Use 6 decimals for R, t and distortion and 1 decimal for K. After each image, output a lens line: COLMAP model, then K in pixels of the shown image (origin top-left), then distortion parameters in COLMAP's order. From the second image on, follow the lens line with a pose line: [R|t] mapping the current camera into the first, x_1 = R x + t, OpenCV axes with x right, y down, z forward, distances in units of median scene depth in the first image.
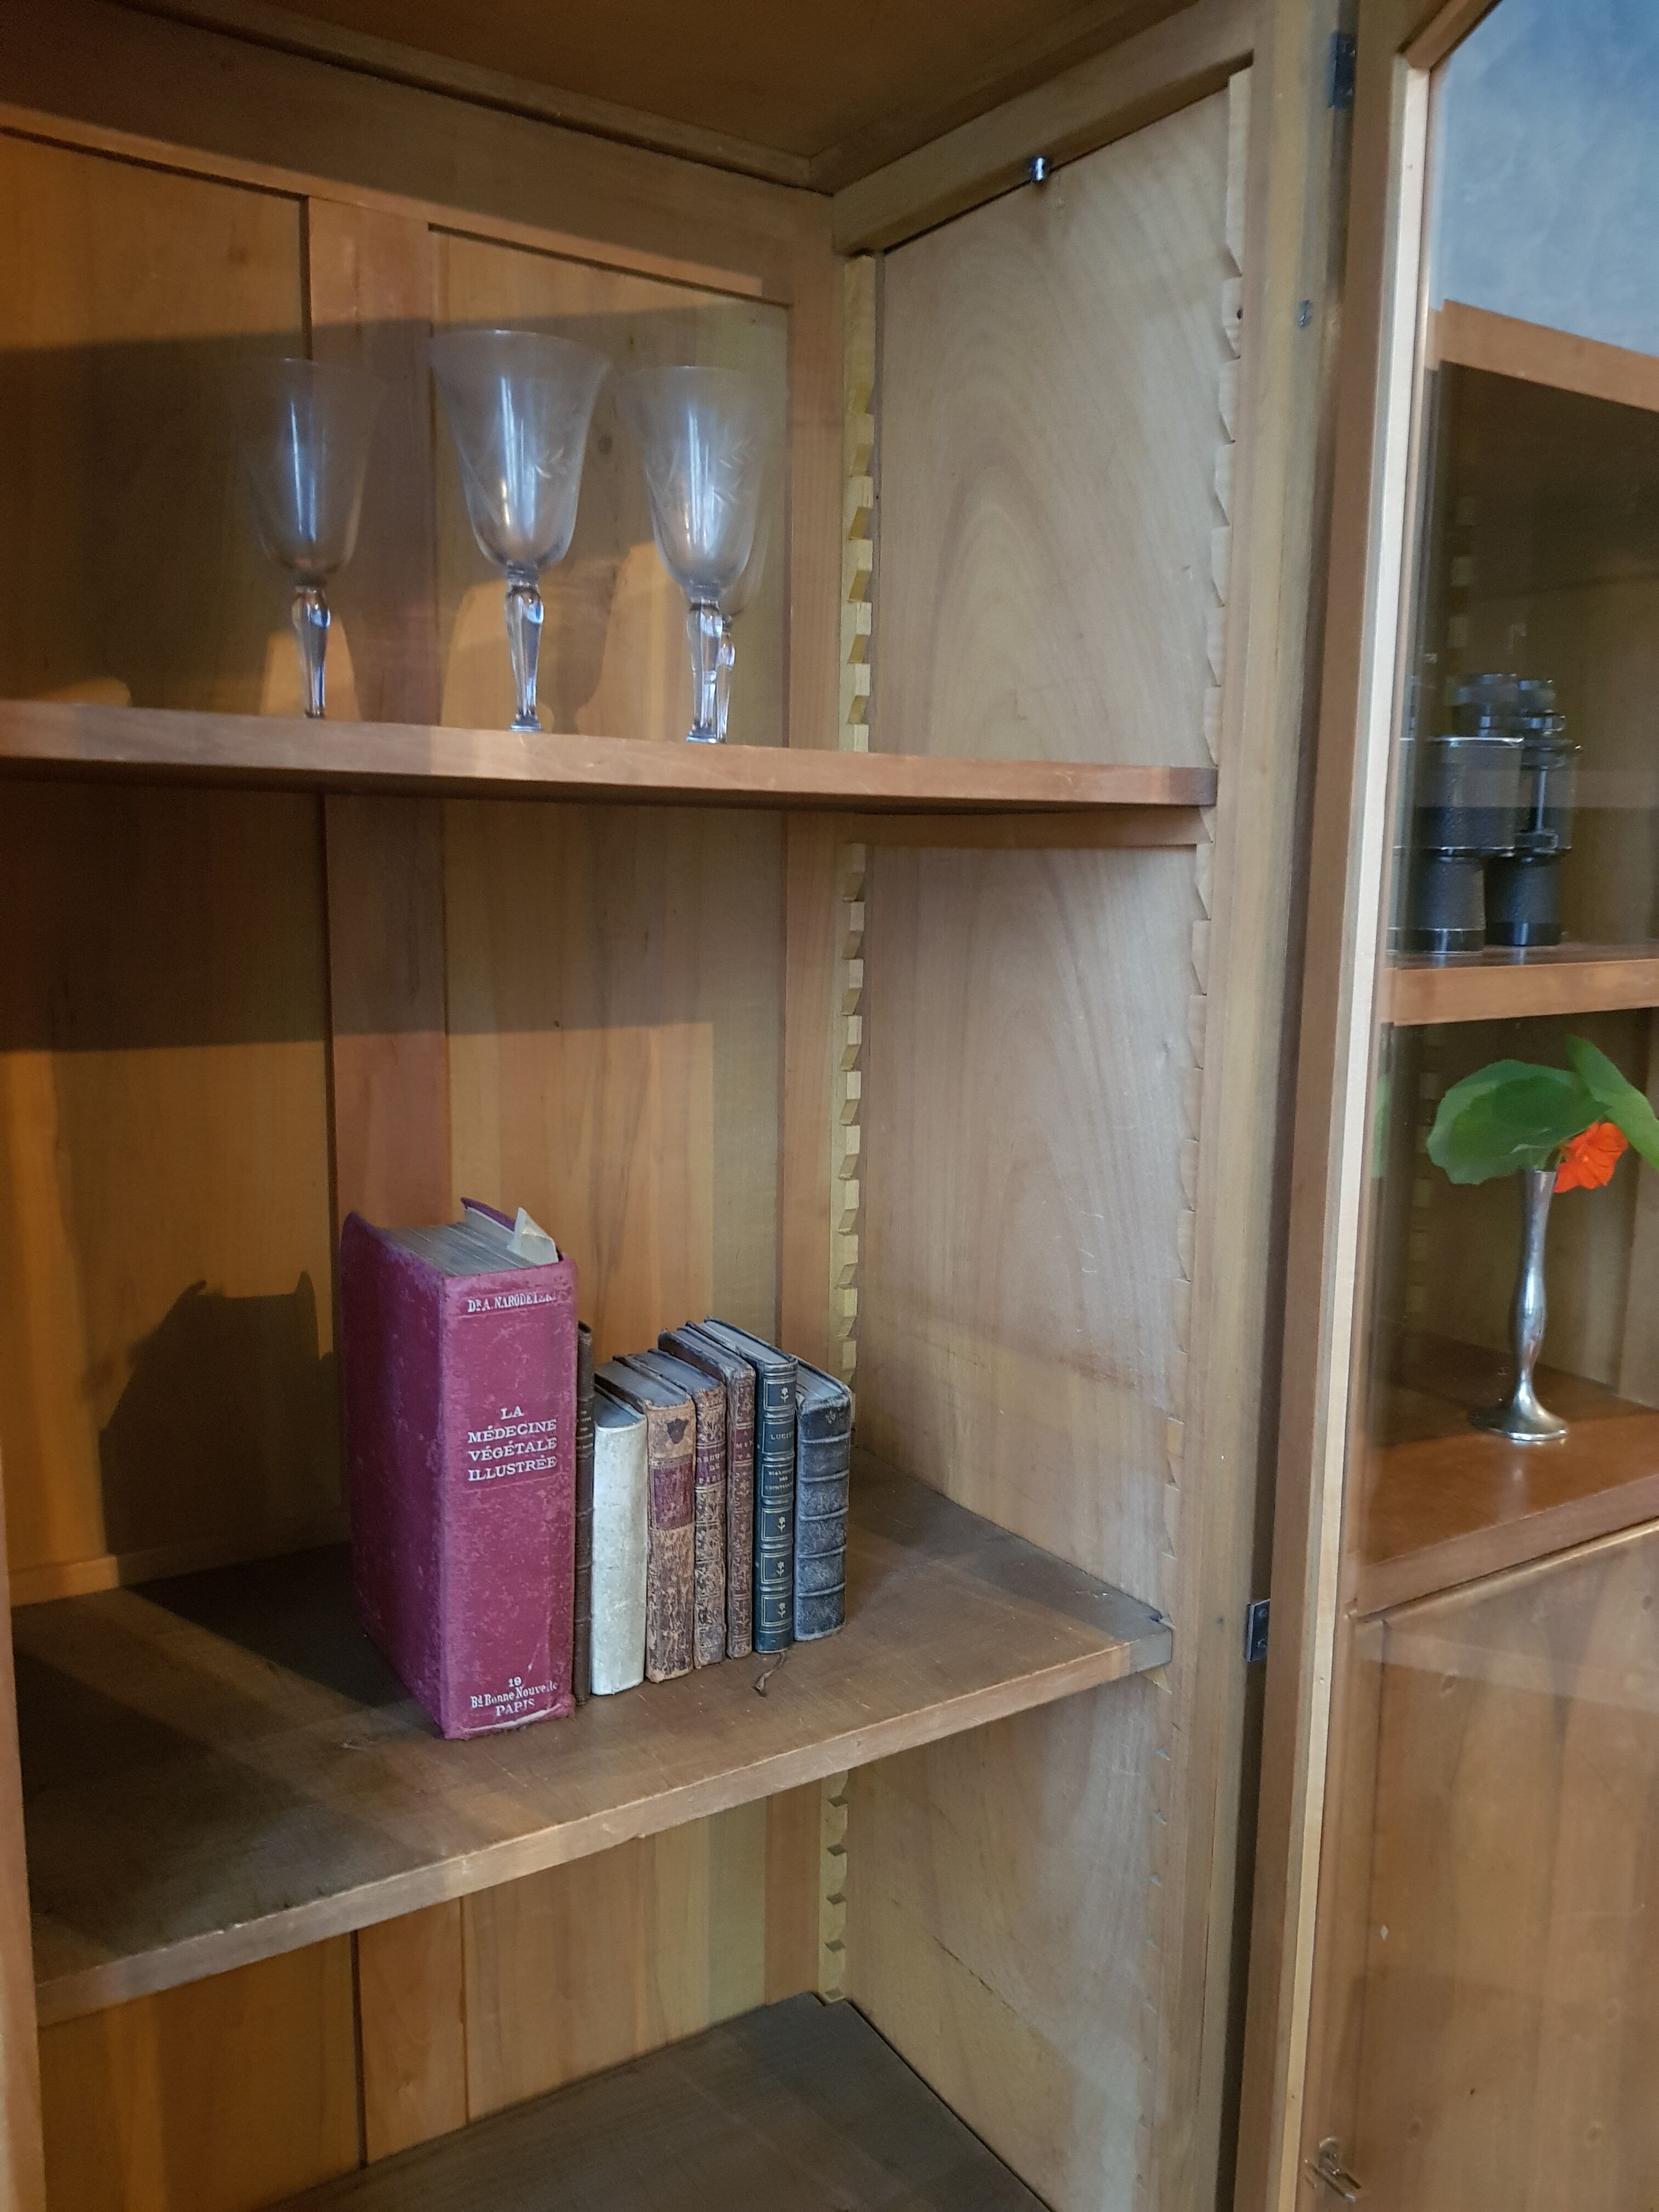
lens RADIAL K [[1735.3, 0, 869.4], [0, 1735.3, 1100.5], [0, 0, 1]] dist [0.086572, -0.134388]
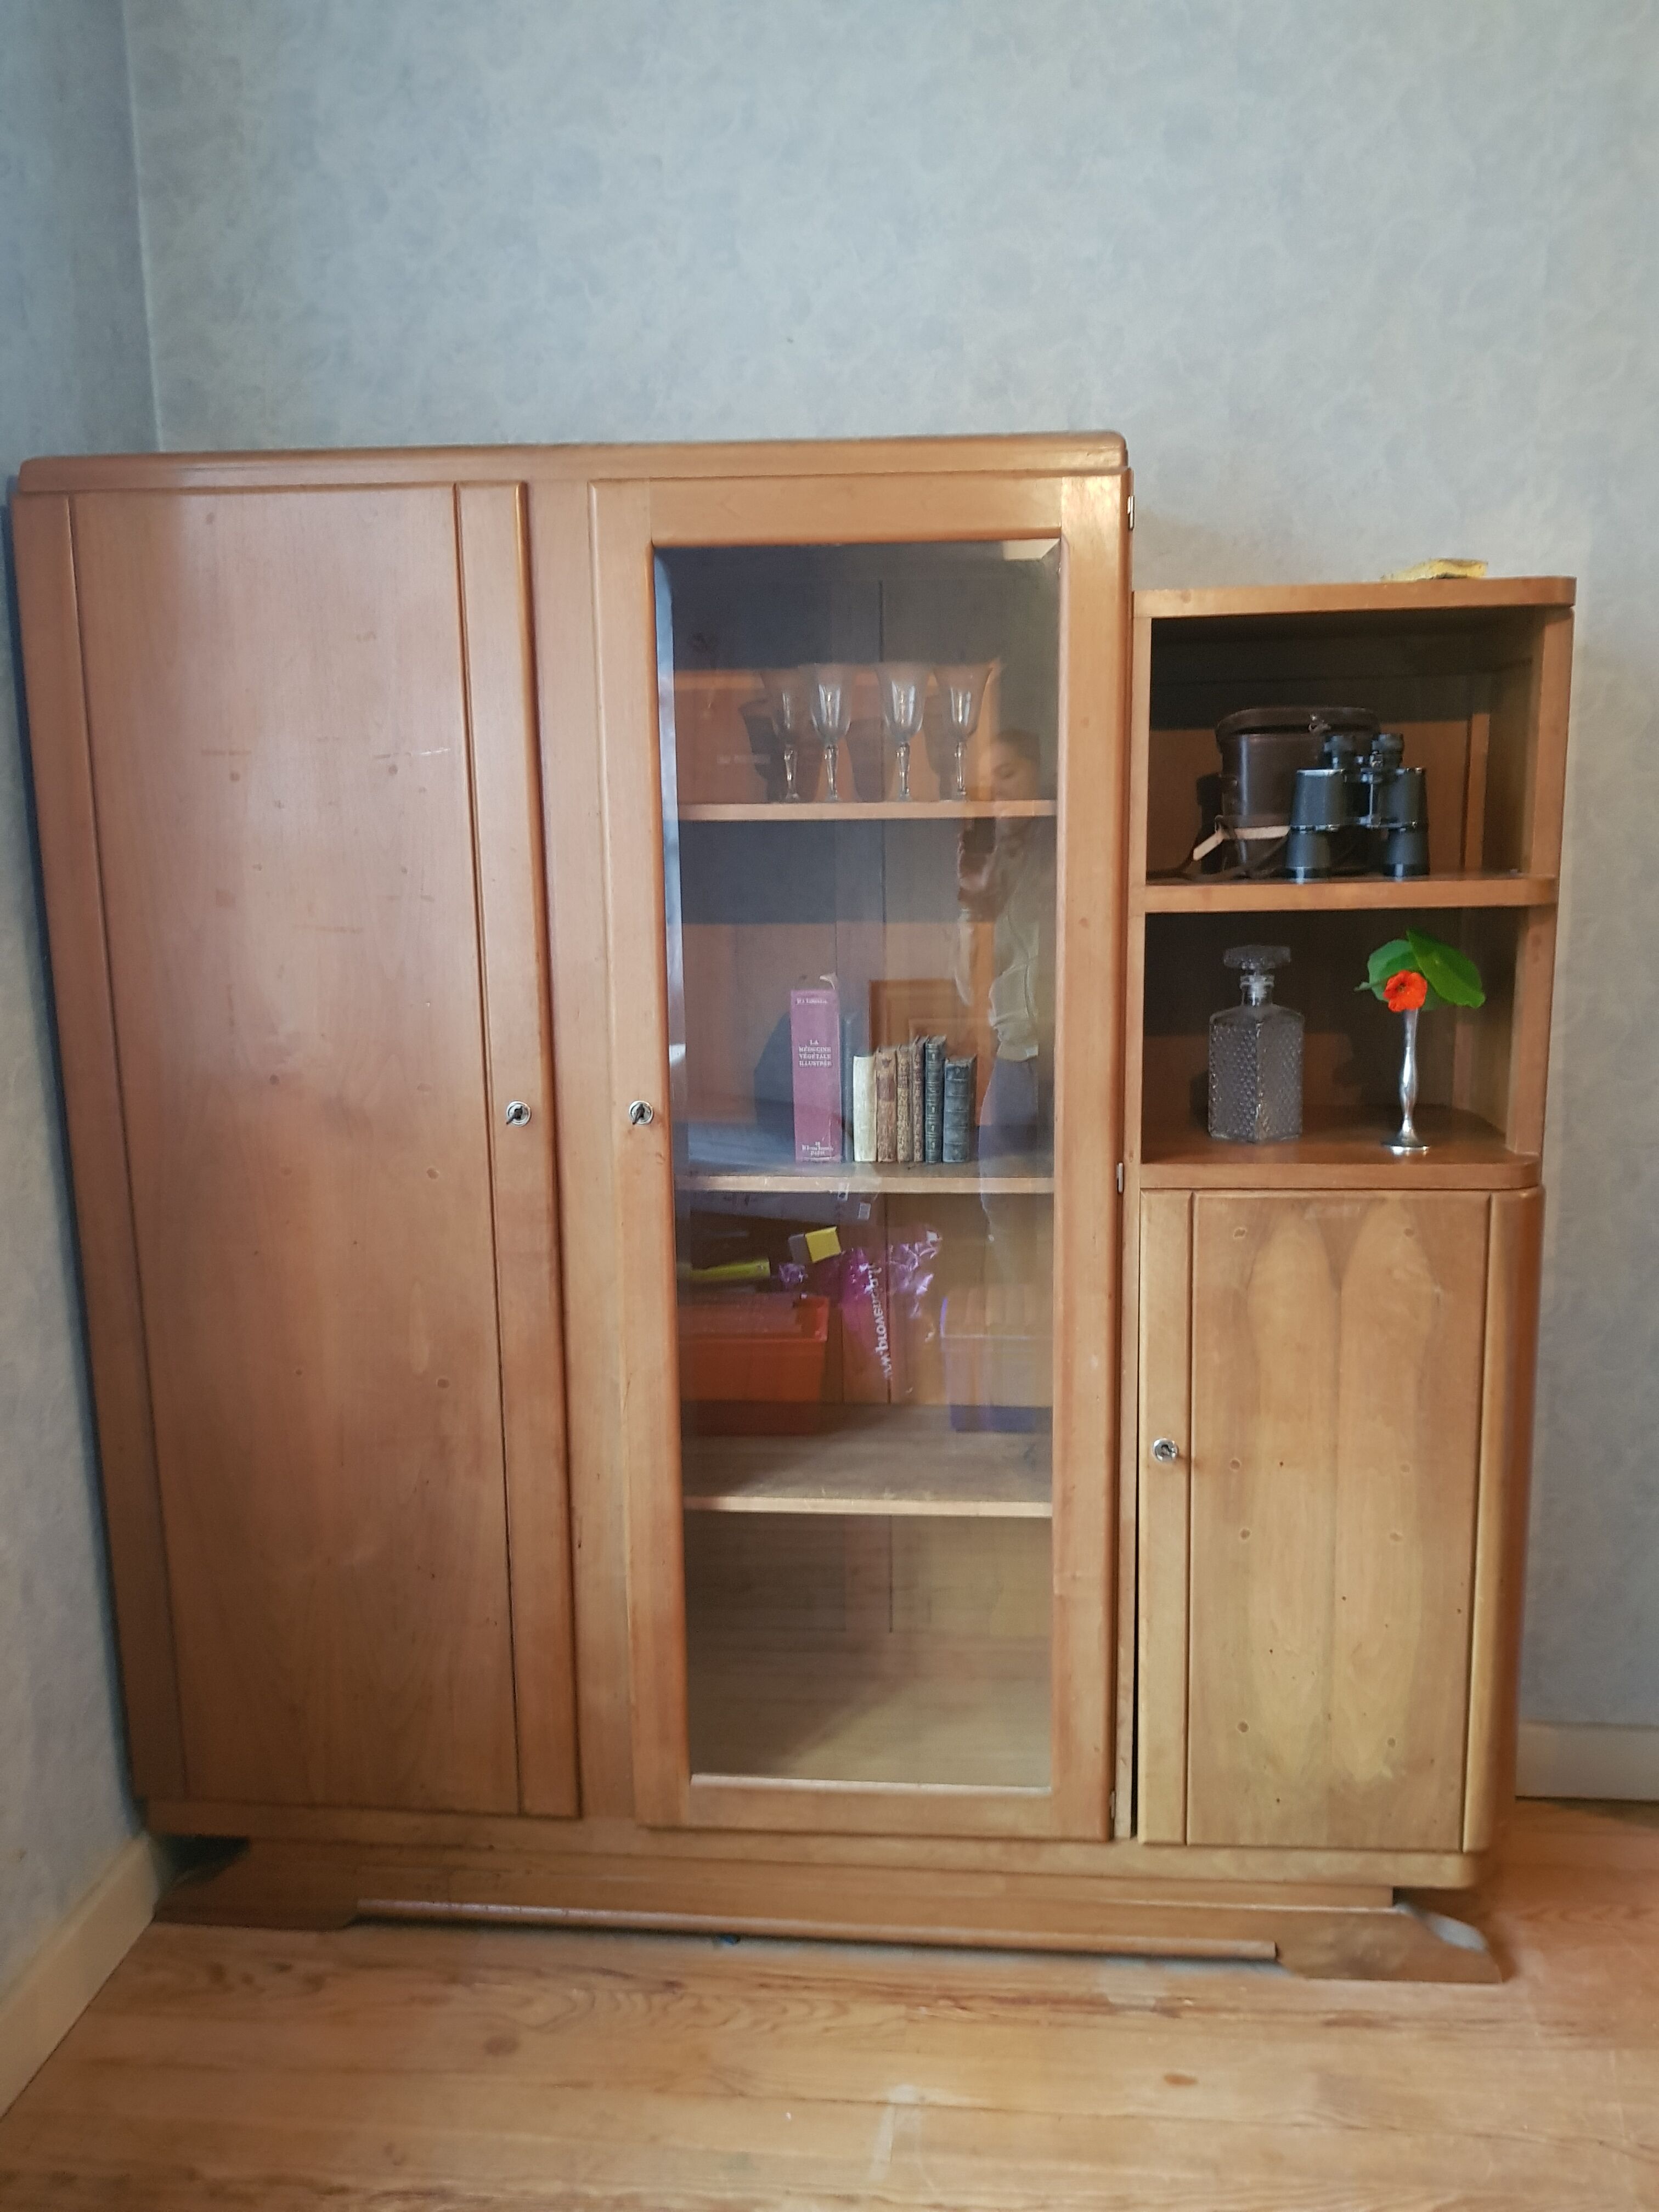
lens RADIAL K [[1752.3, 0, 827.4], [0, 1752.3, 1087.3], [0, 0, 1]] dist [0.104082, -0.154934]
pose [[0.781381, 0.073689, -0.619689, 1.398471], [-0.064614, 0.997220, 0.037109, 0.130821], [0.620701, 0.011044, 0.783970, -1.063579]]
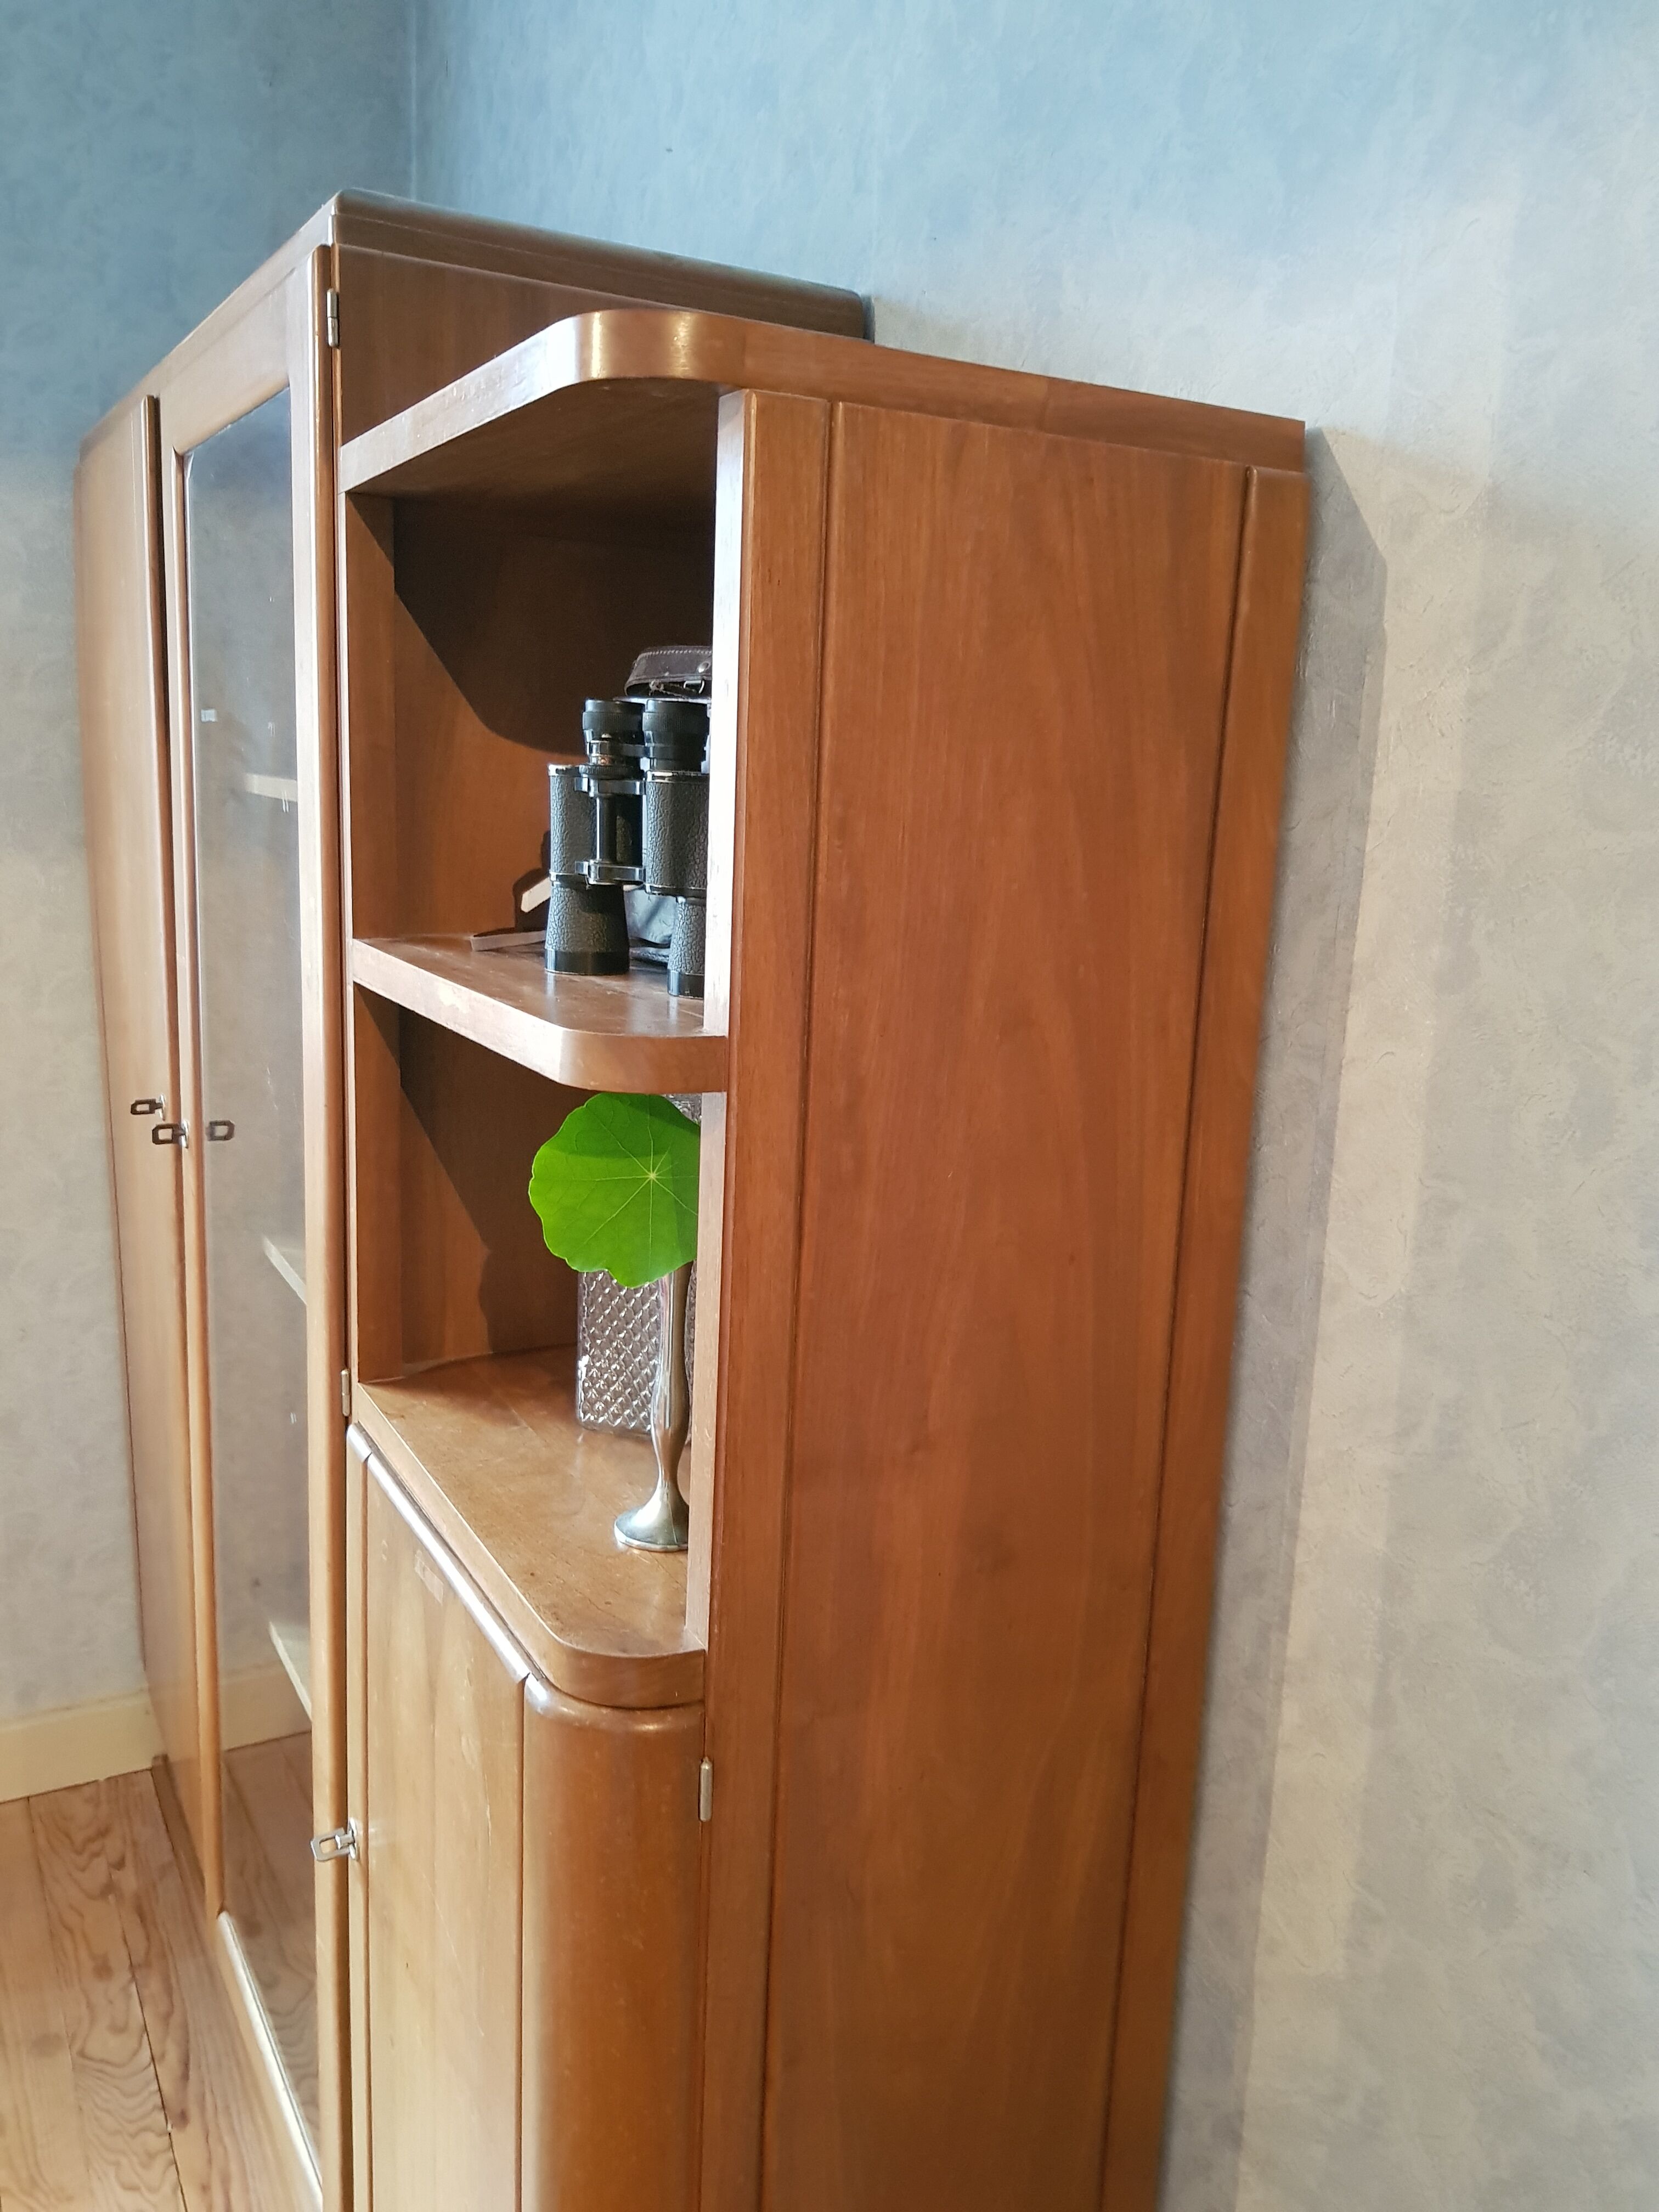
lens RADIAL K [[1750.1, 0, 829.5], [0, 1750.1, 1106.0], [0, 0, 1]] dist [-0.001805, -0.009018]
pose [[-0.072284, 0.168819, -0.982993, 1.634419], [-0.192786, 0.964620, 0.179840, -0.268004], [0.978575, 0.202507, -0.037181, 1.447083]]
